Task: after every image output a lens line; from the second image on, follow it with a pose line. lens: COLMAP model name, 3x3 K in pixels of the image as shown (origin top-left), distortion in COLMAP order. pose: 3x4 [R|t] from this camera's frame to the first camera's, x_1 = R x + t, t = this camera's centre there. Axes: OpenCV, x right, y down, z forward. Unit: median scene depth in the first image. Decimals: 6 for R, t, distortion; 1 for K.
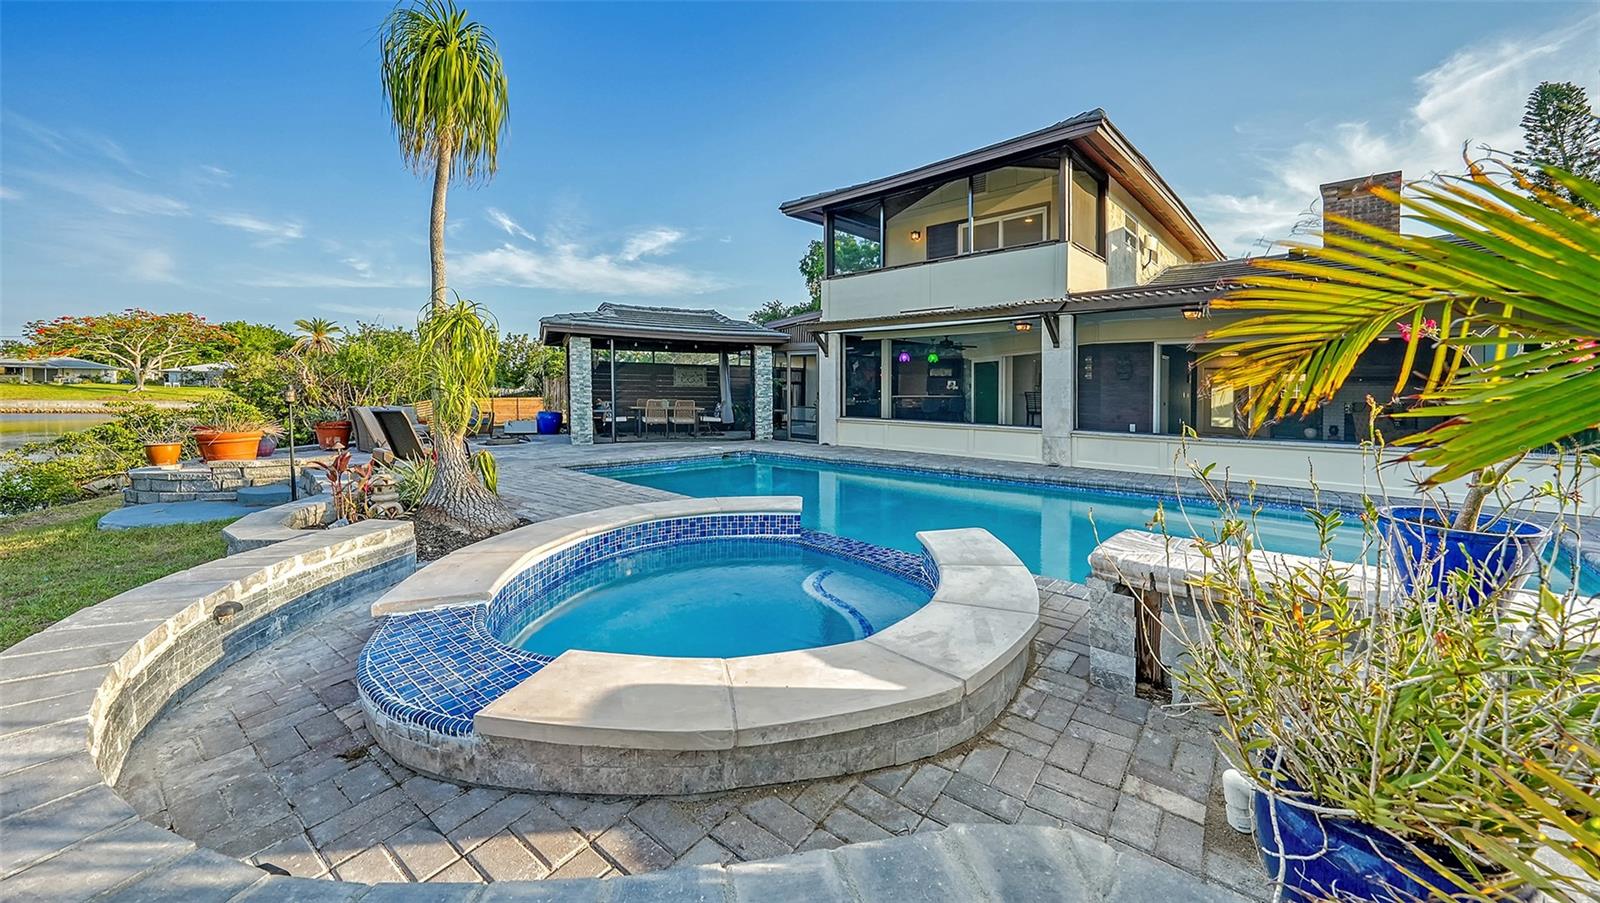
lens RADIAL K [[581.6, 0, 805.4], [0, 581.6, 394.8], [0, 0, 1]] dist [-0.002416, -0.000385]
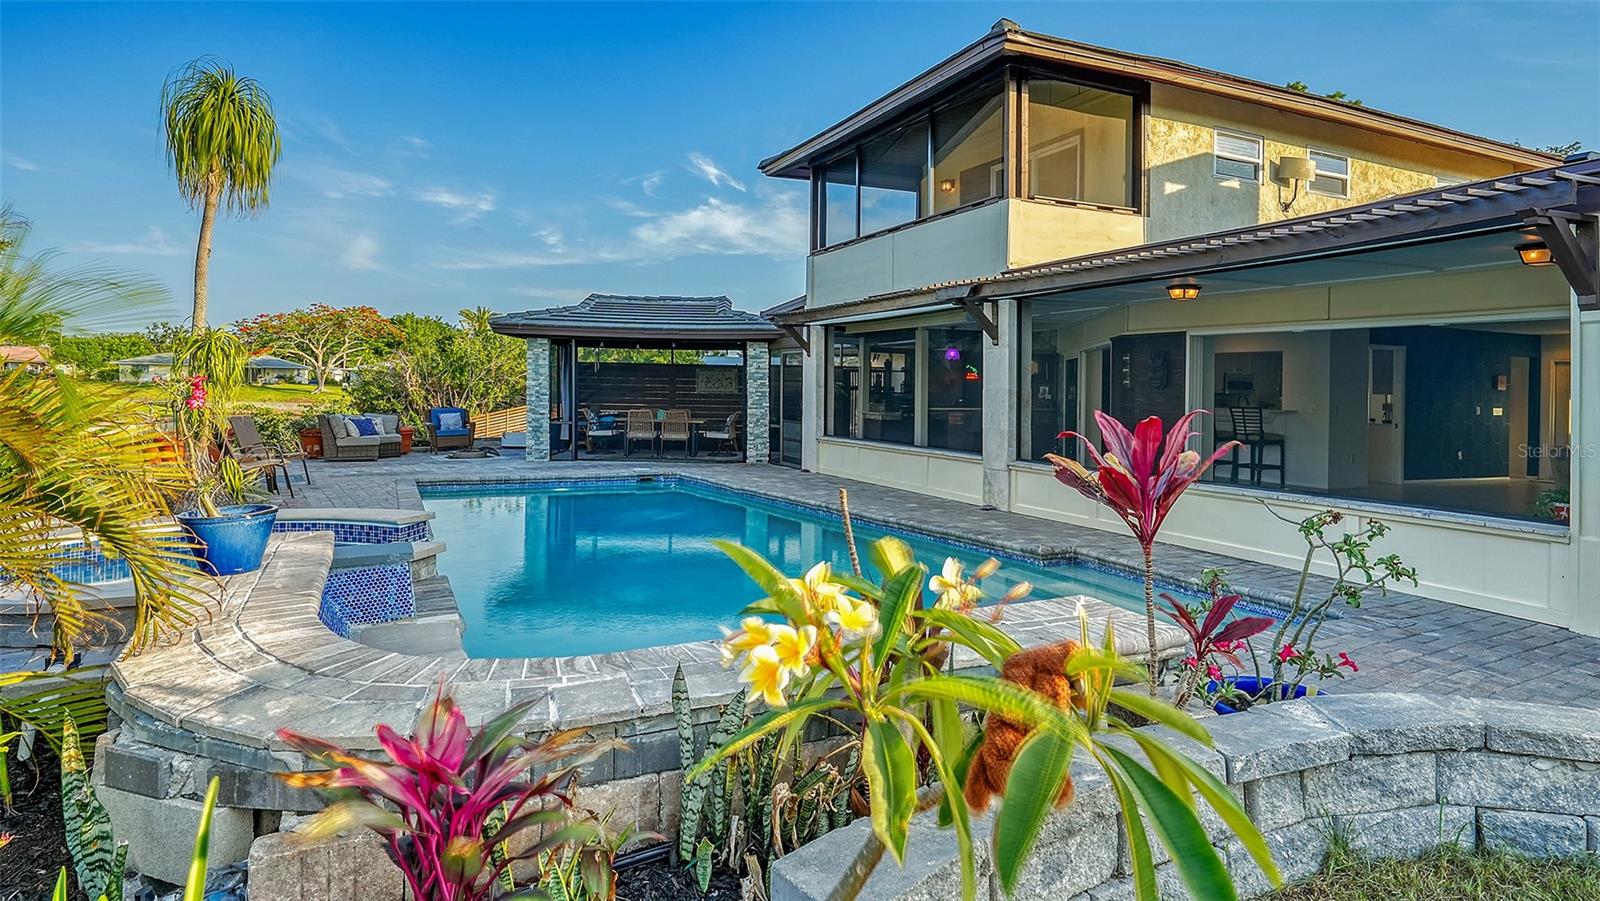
lens RADIAL K [[868.5, 0, 799.9], [0, 868.5, 375.7], [0, 0, 1]] dist [0.000806, 0.000254]
pose [[0.930136, -0.003020, -0.367202, 0.422339], [-0.007316, 0.999615, -0.026754, -0.008909], [0.367142, 0.027572, 0.929756, -0.061206]]
